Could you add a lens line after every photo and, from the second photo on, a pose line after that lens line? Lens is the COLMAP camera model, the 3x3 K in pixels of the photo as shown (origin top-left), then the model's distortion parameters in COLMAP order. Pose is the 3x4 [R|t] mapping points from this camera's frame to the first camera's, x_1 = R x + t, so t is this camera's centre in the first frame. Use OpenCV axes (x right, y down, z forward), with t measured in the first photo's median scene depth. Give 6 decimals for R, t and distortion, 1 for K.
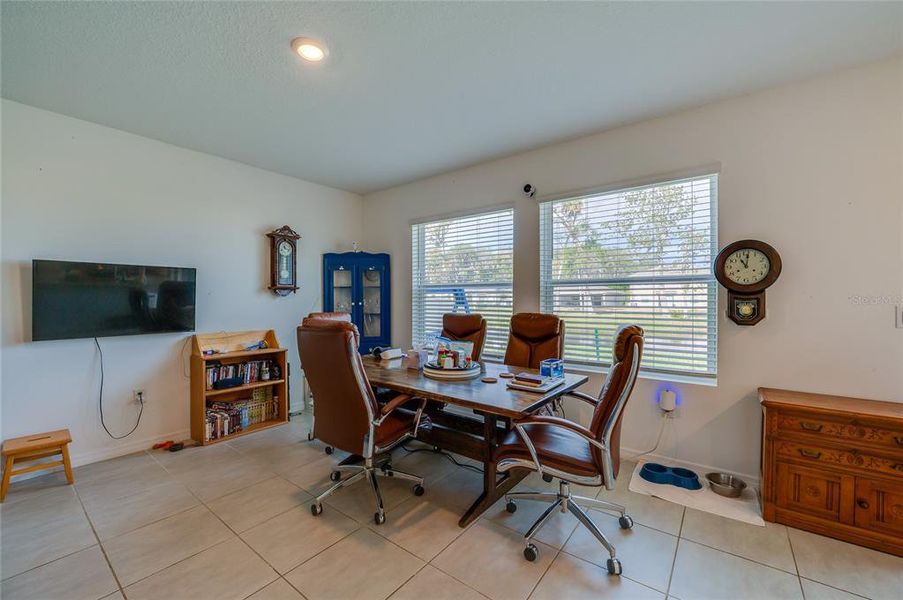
lens RADIAL K [[367.9, 0, 444.3], [0, 367.9, 302.8], [0, 0, 1]] dist [-0.003938, -0.000967]
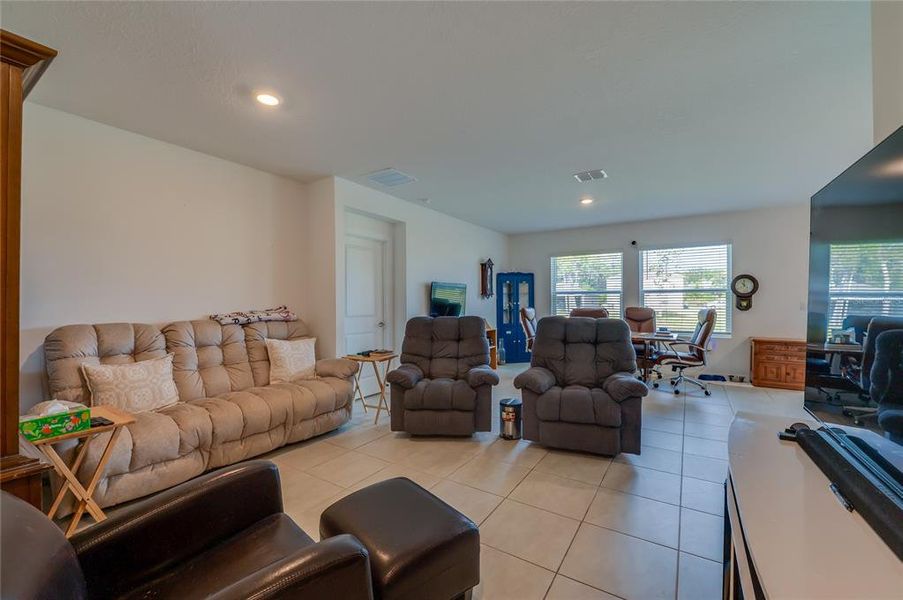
lens RADIAL K [[367.9, 0, 457.2], [0, 367.9, 305.1], [0, 0, 1]] dist [-0.003938, -0.000967]
pose [[0.995882, -0.002224, 0.090636, -1.251800], [0.002613, 0.999988, -0.004173, 0.031022], [-0.090626, 0.004393, 0.995875, -1.203266]]
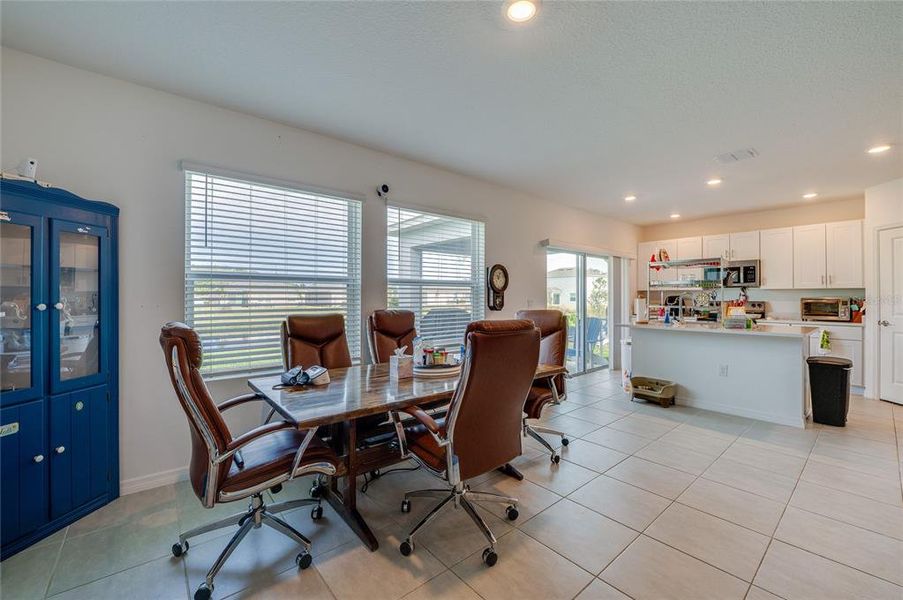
lens RADIAL K [[367.9, 0, 457.0], [0, 367.9, 297.7], [0, 0, 1]] dist [-0.003938, -0.000967]
pose [[0.212447, -0.003200, 0.977167, -1.068634], [0.008164, 0.999966, 0.001500, -0.006416], [-0.977139, 0.007659, 0.212465, 0.836707]]
